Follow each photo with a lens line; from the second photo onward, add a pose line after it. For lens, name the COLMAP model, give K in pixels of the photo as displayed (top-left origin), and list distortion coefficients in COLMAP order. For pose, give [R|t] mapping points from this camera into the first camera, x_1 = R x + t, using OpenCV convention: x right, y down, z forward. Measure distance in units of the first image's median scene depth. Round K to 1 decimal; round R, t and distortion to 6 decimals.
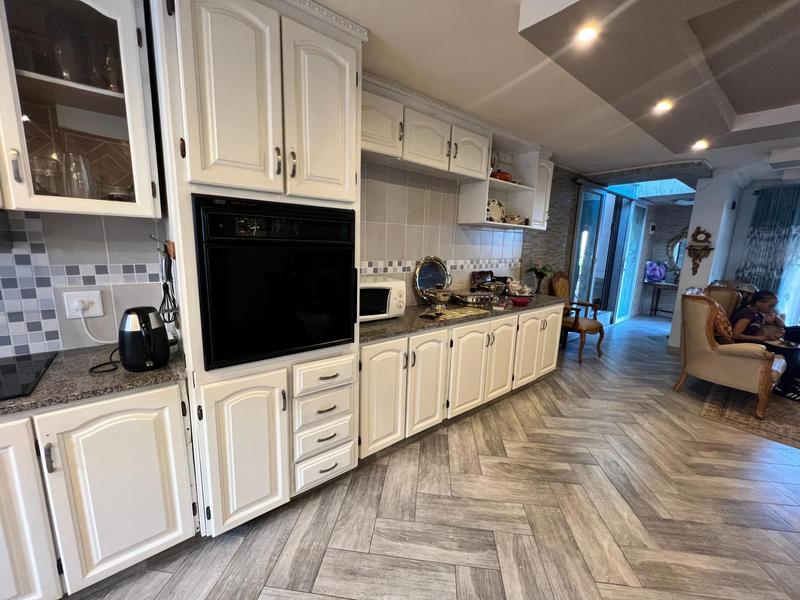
lens RADIAL K [[320.8, 0, 401.1], [0, 320.8, 296.7], [0, 0, 1]] dist [0.000326, -0.000123]
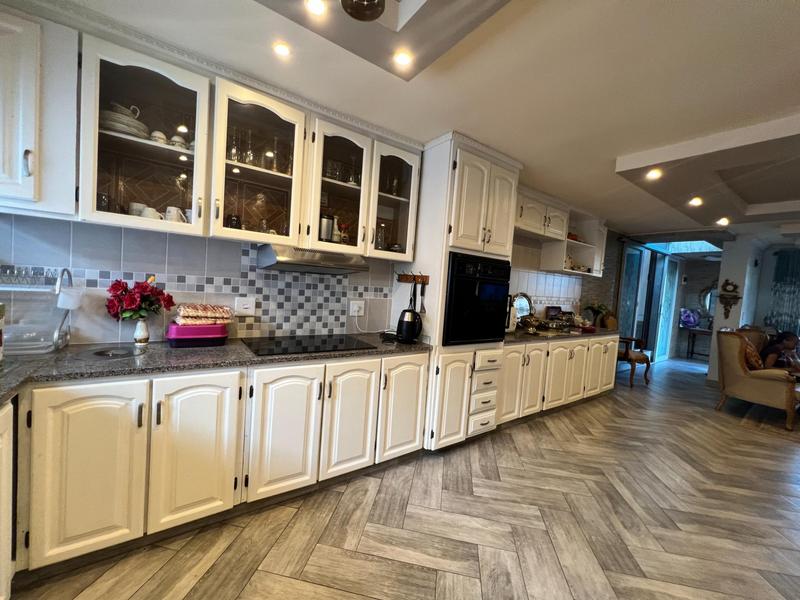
lens RADIAL K [[320.8, 0, 401.1], [0, 320.8, 296.7], [0, 0, 1]] dist [0.000326, -0.000123]
pose [[0.997524, 0.042749, -0.055851, -0.316215], [-0.049451, 0.990958, -0.124728, 0.080124], [0.050014, 0.127181, 0.990618, -0.348496]]
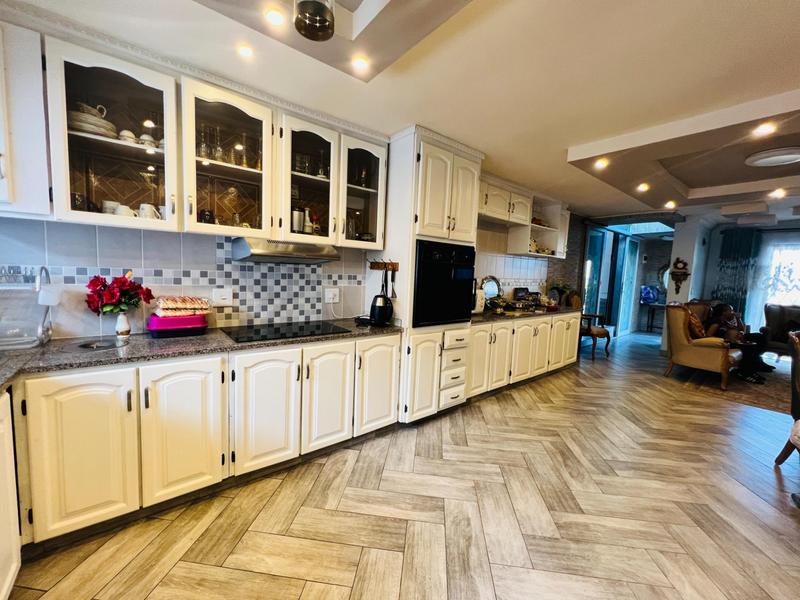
lens RADIAL K [[320.8, 0, 401.1], [0, 320.8, 296.7], [0, 0, 1]] dist [0.000326, -0.000123]
pose [[0.999938, 0.010812, 0.002828, -0.289089], [-0.010539, 0.996453, -0.083488, 0.086008], [-0.003721, 0.083453, 0.996505, -0.400270]]
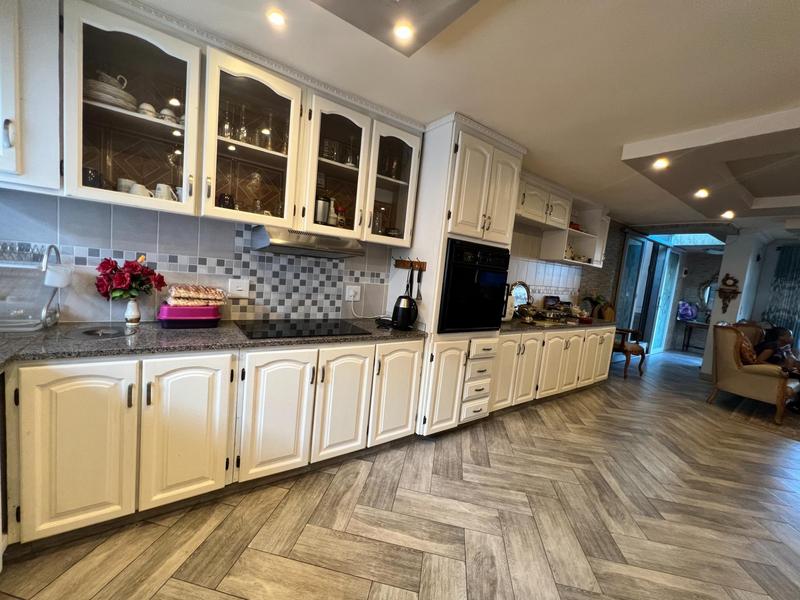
lens RADIAL K [[320.8, 0, 401.1], [0, 320.8, 296.7], [0, 0, 1]] dist [0.000326, -0.000123]
pose [[0.996056, 0.072121, -0.051691, -0.308900], [-0.076027, 0.994044, -0.078076, 0.075817], [0.045752, 0.081698, 0.995606, -0.340112]]
